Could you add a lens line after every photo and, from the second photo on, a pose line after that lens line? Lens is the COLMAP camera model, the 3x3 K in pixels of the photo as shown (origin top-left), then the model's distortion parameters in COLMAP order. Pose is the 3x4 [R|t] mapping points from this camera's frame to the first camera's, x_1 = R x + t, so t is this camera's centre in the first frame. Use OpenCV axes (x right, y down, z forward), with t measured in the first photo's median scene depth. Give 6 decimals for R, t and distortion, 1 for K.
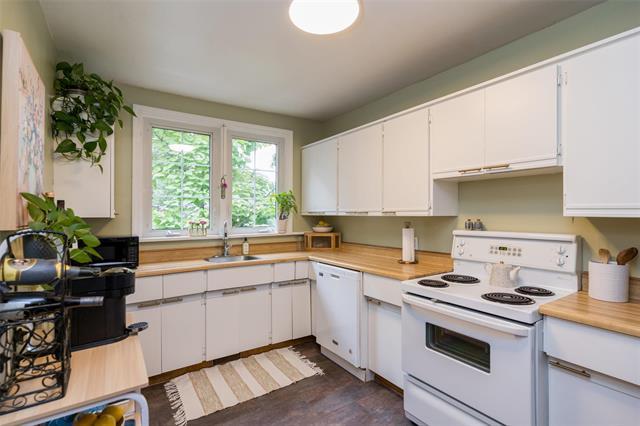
lens RADIAL K [[307.7, 0, 318.7], [0, 307.7, 209.9], [0, 0, 1]] dist [0.016971, -0.003610]
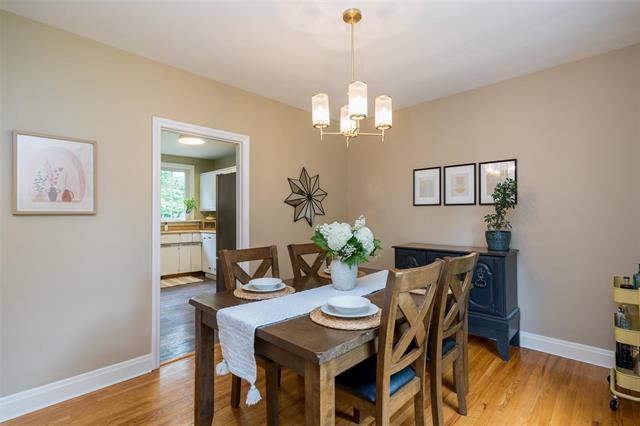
lens RADIAL K [[307.7, 0, 319.4], [0, 307.7, 209.9], [0, 0, 1]] dist [0.016971, -0.003610]
pose [[0.979241, -0.001644, 0.202694, 0.280453], [0.003133, 0.999970, -0.007028, 0.026223], [-0.202676, 0.007517, 0.979217, -0.981882]]
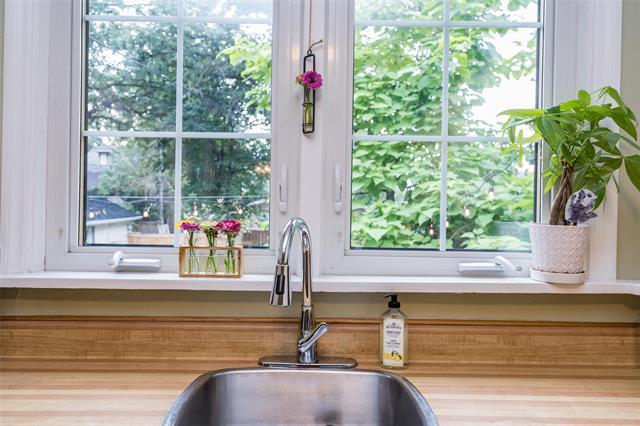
lens RADIAL K [[440.7, 0, 318.8], [0, 440.7, 210.2], [0, 0, 1]] dist [-0.003106, -0.002645]
pose [[0.822115, 0.010142, -0.569231, -0.082358], [-0.010539, 0.999941, 0.002595, 0.022284], [0.569224, 0.003866, 0.822173, 0.617735]]
